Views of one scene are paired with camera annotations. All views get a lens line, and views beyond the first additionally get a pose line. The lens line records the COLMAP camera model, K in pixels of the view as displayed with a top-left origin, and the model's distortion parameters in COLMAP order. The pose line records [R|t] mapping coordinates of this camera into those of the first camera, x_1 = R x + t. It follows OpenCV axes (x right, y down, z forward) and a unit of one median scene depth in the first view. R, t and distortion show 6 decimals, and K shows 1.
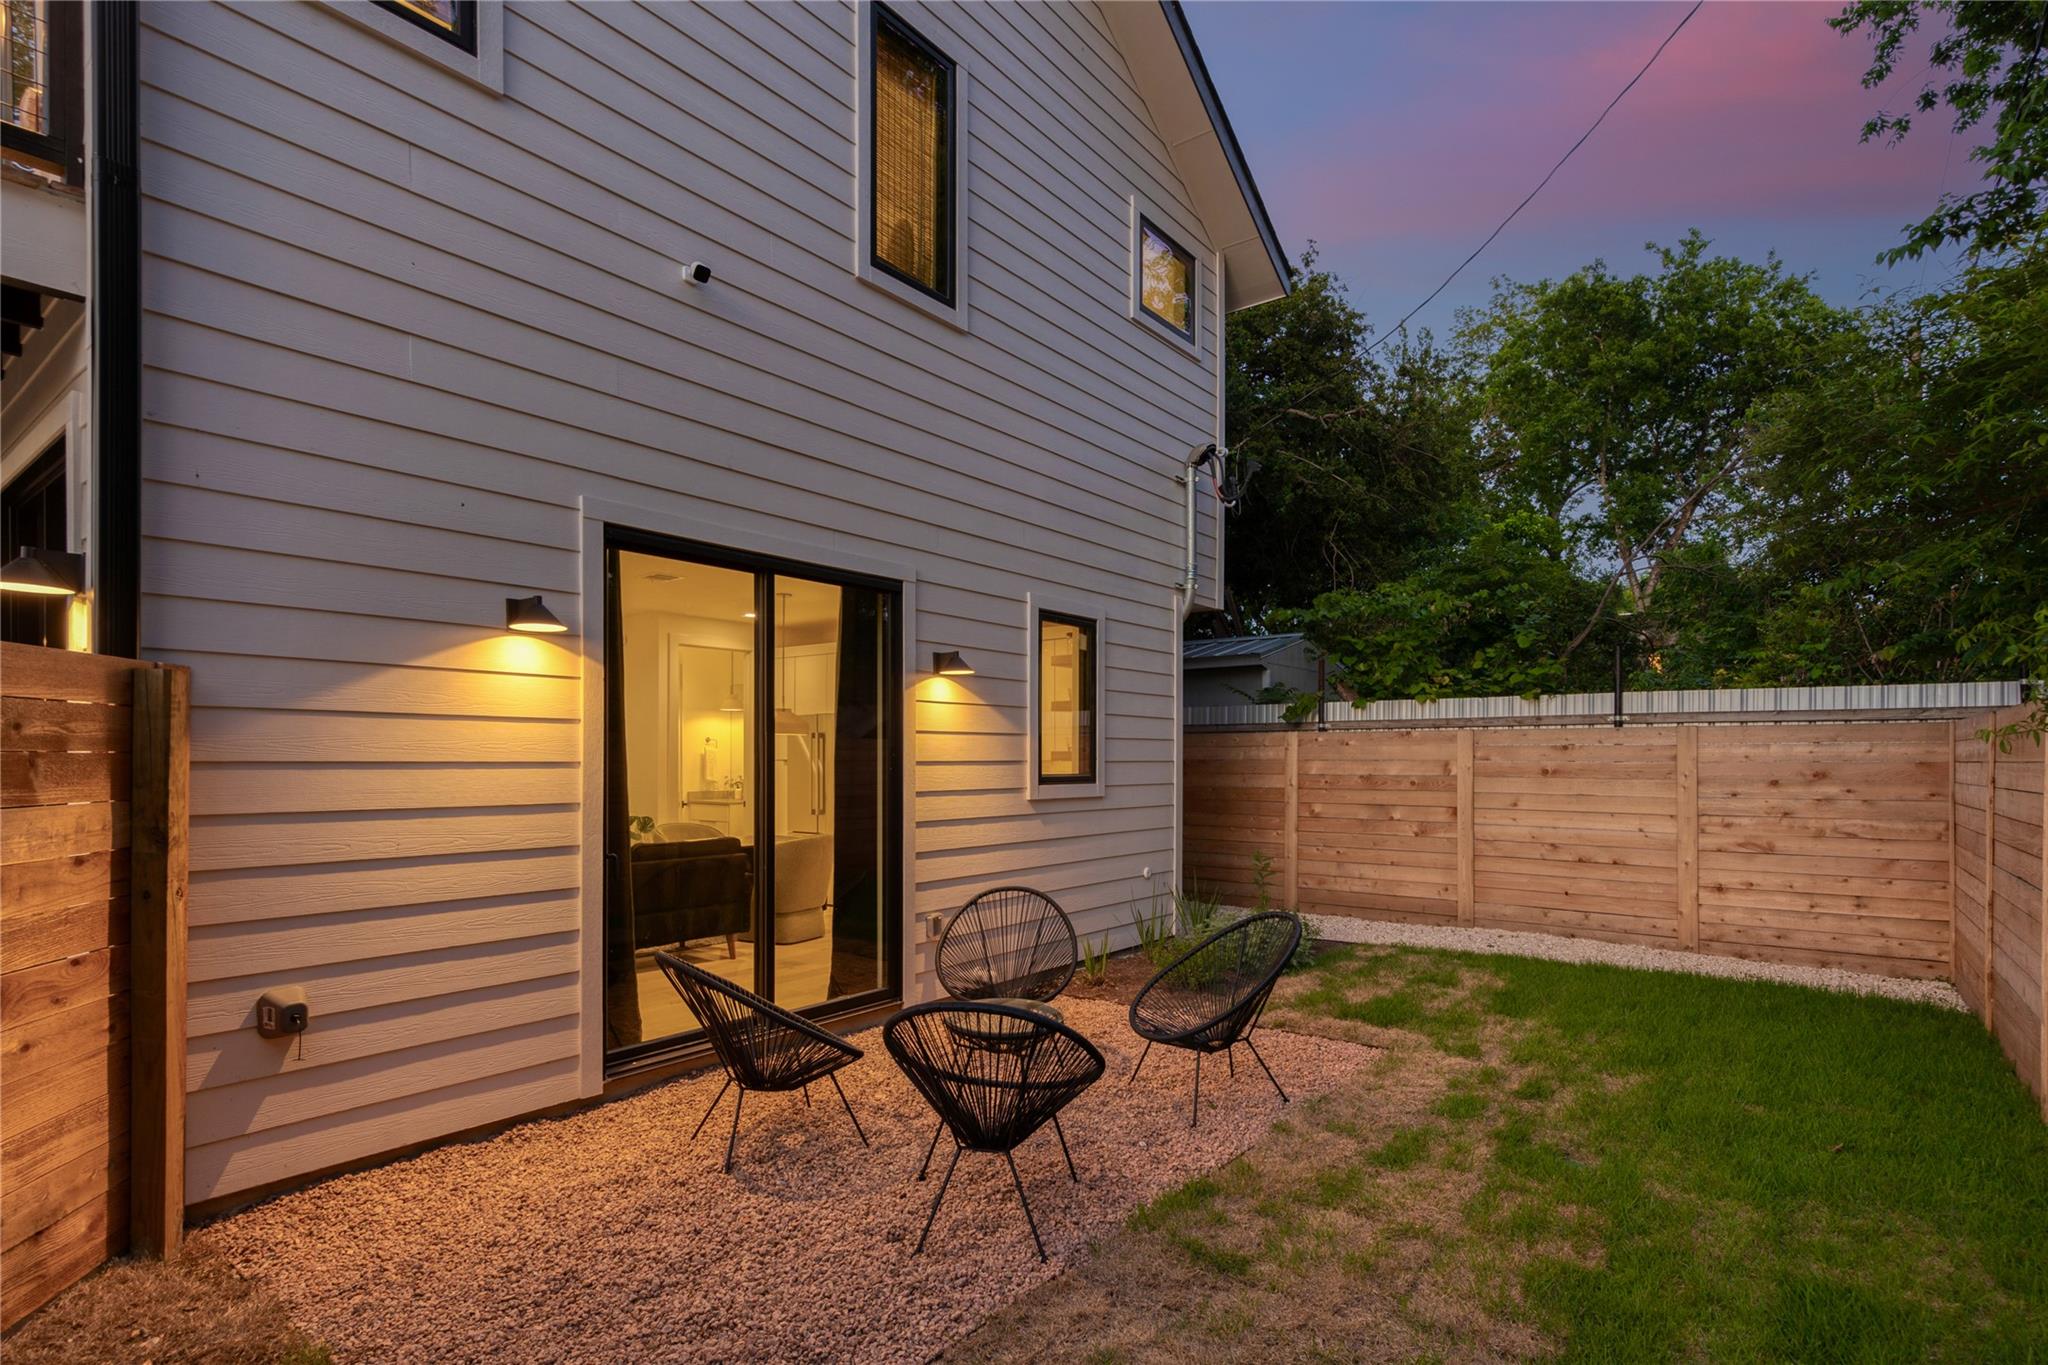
lens RADIAL K [[995.1, 0, 1045.5], [0, 995.1, 756.5], [0, 0, 1]] dist [-0.000327, 0.000387]
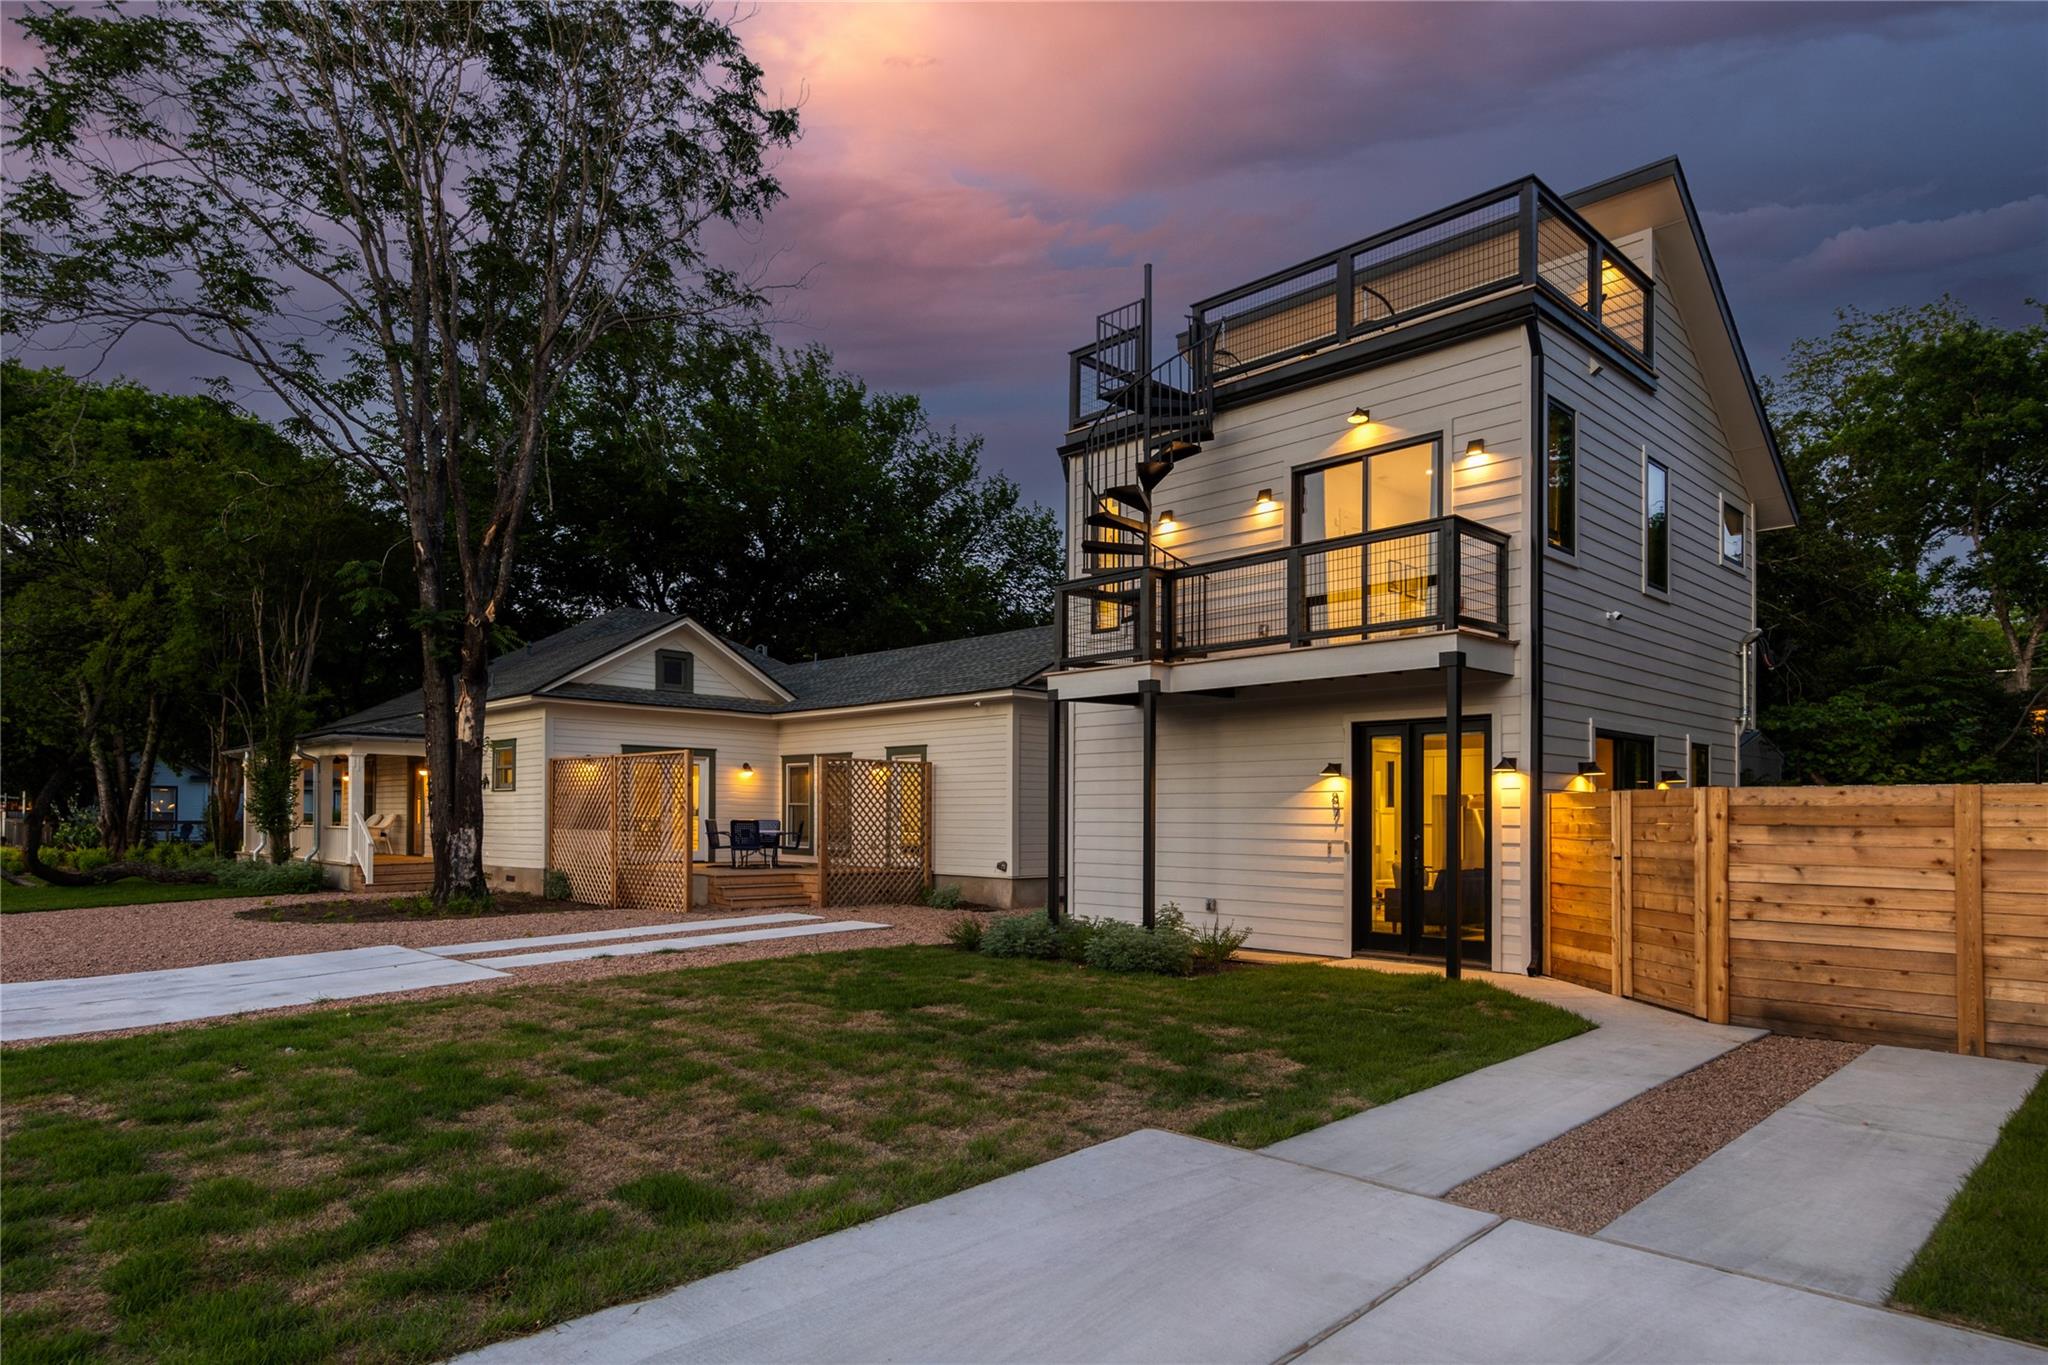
lens RADIAL K [[1172.6, 0, 1014.4], [0, 1172.6, 796.8], [0, 0, 1]] dist [0.000172, -0.001181]
pose [[0.987690, 0.003450, -0.156388, -0.574584], [-0.005311, 0.999920, -0.011483, -0.013296], [0.156336, 0.012172, 0.987629, -0.841713]]
